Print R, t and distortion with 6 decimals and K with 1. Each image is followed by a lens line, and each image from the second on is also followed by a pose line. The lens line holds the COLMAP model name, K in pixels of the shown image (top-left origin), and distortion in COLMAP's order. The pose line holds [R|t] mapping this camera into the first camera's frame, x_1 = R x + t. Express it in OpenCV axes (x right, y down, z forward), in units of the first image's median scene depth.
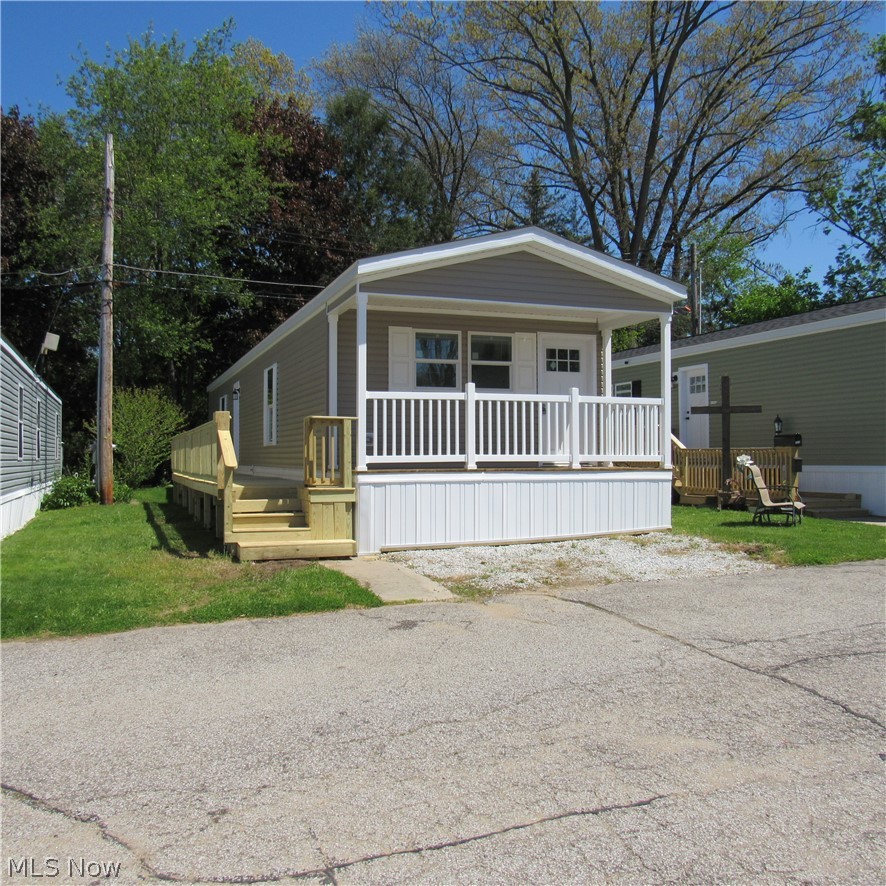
lens RADIAL K [[877.6, 0, 443.0], [0, 877.6, 443.0], [0, 0, 1]] dist [-0.035620, 0.017224]
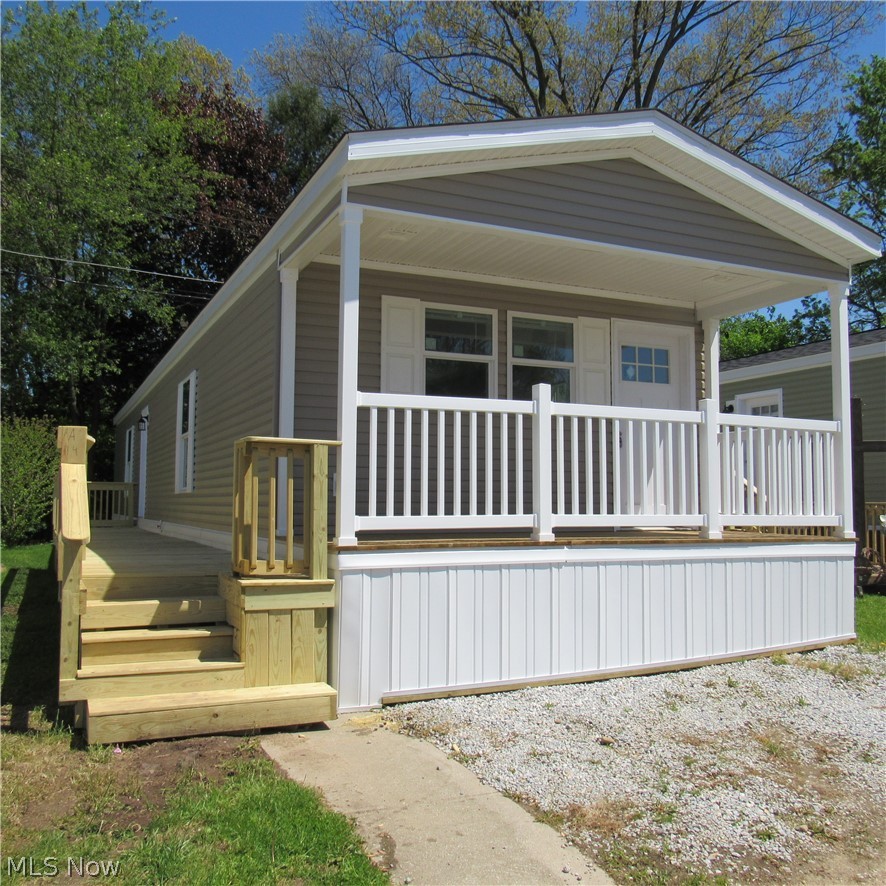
lens RADIAL K [[877.6, 0, 443.0], [0, 877.6, 443.0], [0, 0, 1]] dist [-0.035620, 0.017224]
pose [[0.997007, 0.013314, 0.076153, -0.069497], [-0.009120, 0.998436, -0.055157, -0.000327], [-0.076769, 0.054298, 0.995569, 0.438721]]
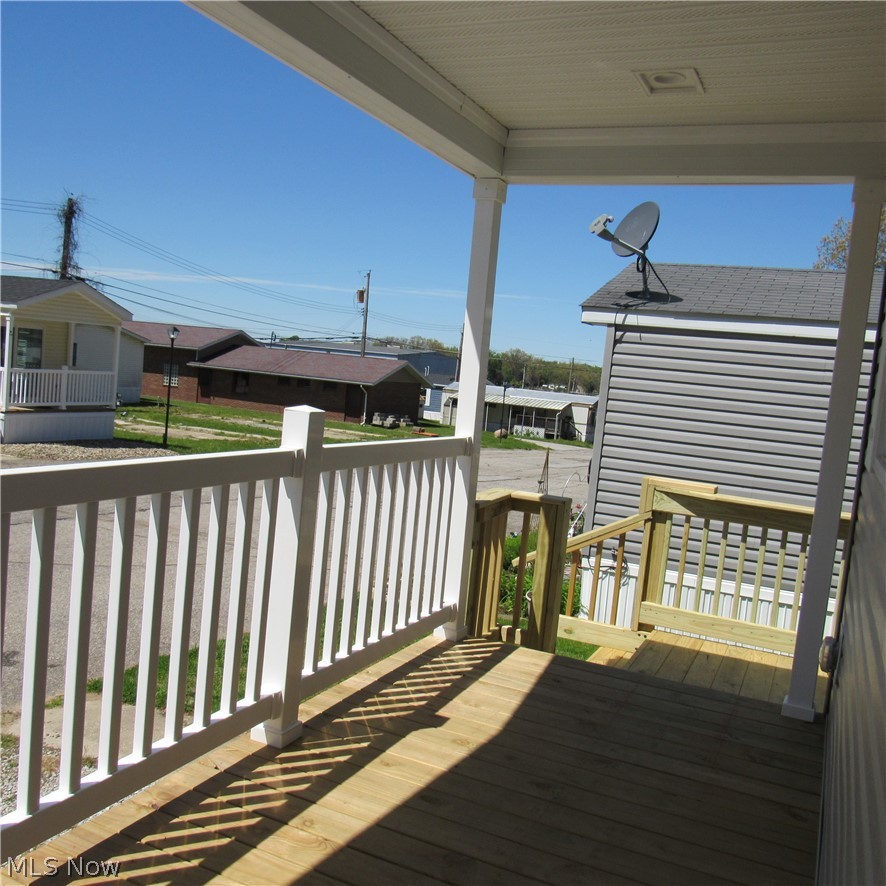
lens RADIAL K [[877.6, 0, 443.0], [0, 877.6, 443.0], [0, 0, 1]] dist [-0.035620, 0.017224]
pose [[0.712326, 0.055113, -0.699682, 1.823379], [-0.010612, 0.997644, 0.067779, -0.032732], [0.701769, -0.040856, 0.711232, 0.236771]]
